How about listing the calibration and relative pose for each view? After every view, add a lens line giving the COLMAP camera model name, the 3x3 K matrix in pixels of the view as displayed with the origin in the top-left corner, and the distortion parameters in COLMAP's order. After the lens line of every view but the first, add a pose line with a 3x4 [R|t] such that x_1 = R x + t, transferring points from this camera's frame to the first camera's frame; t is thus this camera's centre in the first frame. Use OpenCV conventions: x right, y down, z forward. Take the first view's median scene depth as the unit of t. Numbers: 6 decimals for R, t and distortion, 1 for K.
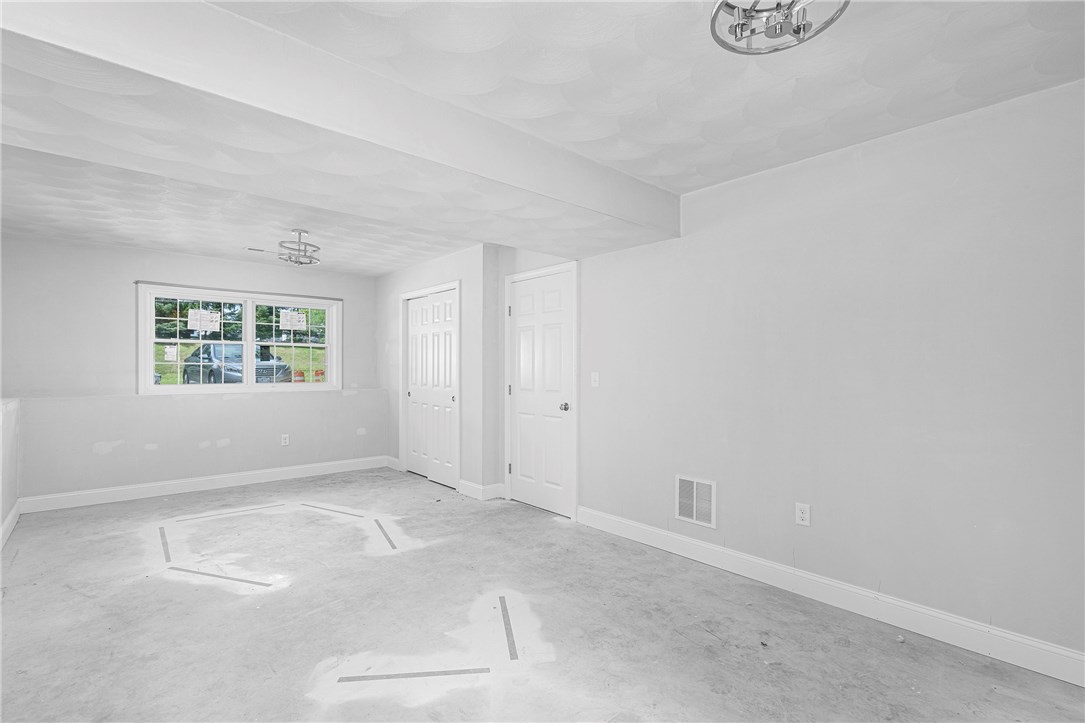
lens RADIAL K [[495.2, 0, 538.5], [0, 495.2, 366.1], [0, 0, 1]] dist [-0.001519, 0.000250]
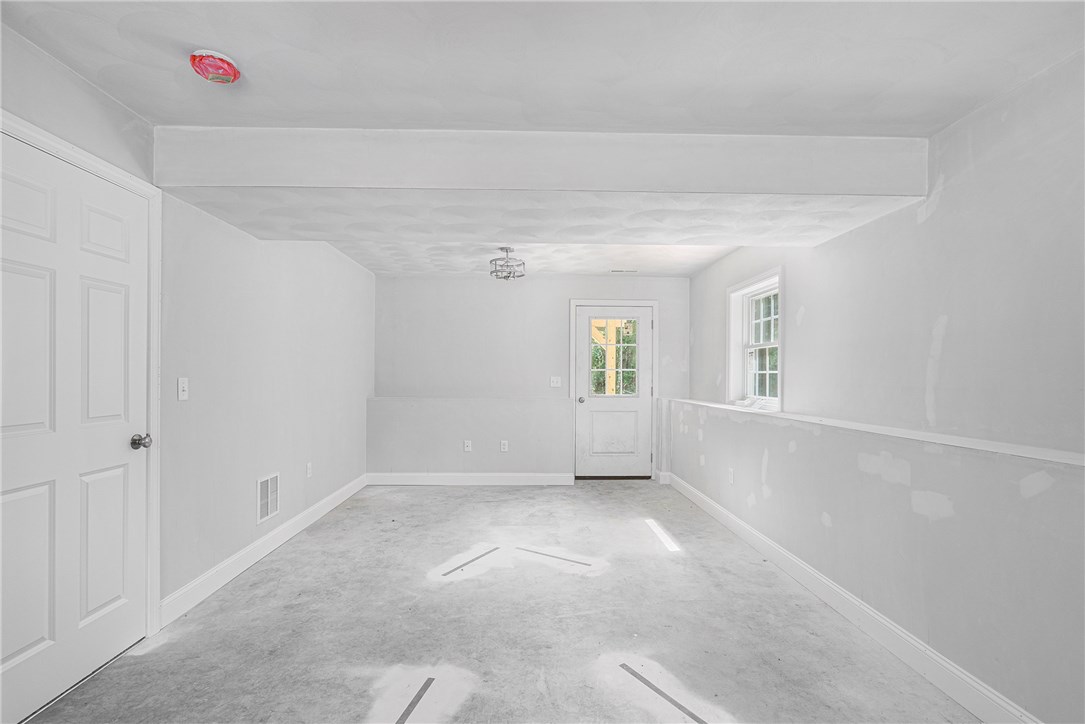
lens RADIAL K [[512.7, 0, 535.3], [0, 512.7, 375.8], [0, 0, 1]] dist [-0.003035, 0.000987]
pose [[-0.763299, -0.009593, 0.645974, -0.808754], [-0.009713, 0.999947, 0.003372, 0.003901], [-0.645972, -0.003700, -0.763352, 1.445036]]
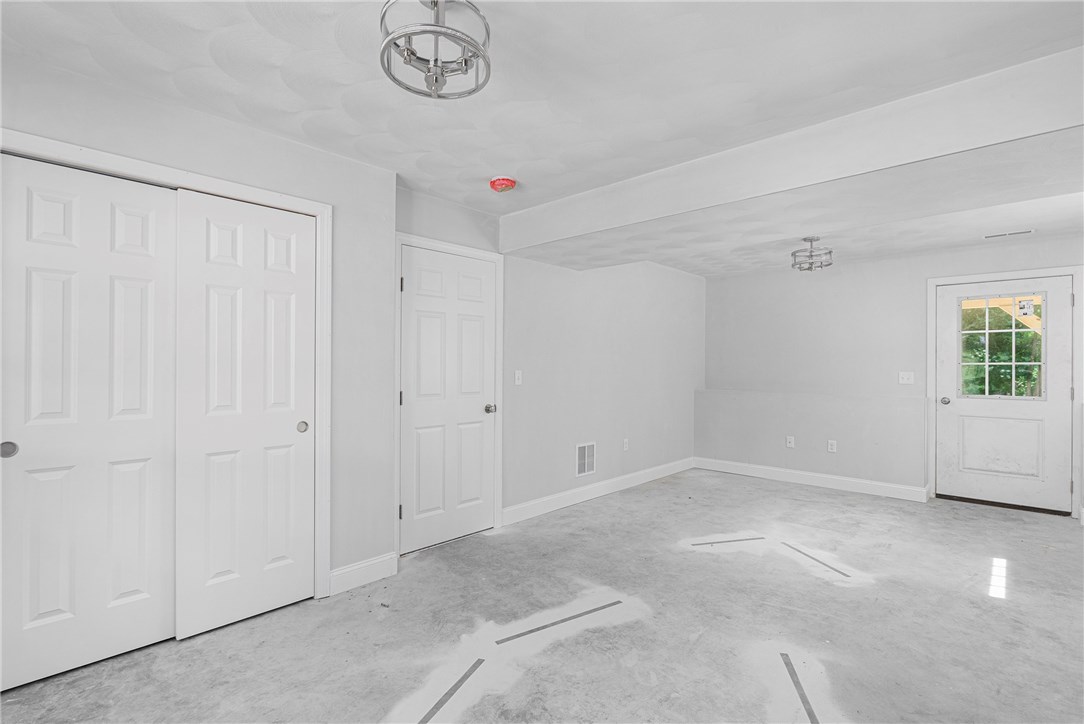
lens RADIAL K [[505.8, 0, 536.9], [0, 505.8, 365.3], [0, 0, 1]] dist [-0.000231, 0.000875]
pose [[-0.087503, -0.004093, 0.996156, -1.110177], [-0.009342, 0.999951, 0.003288, -0.002782], [-0.996120, -0.009018, -0.087537, 1.251966]]
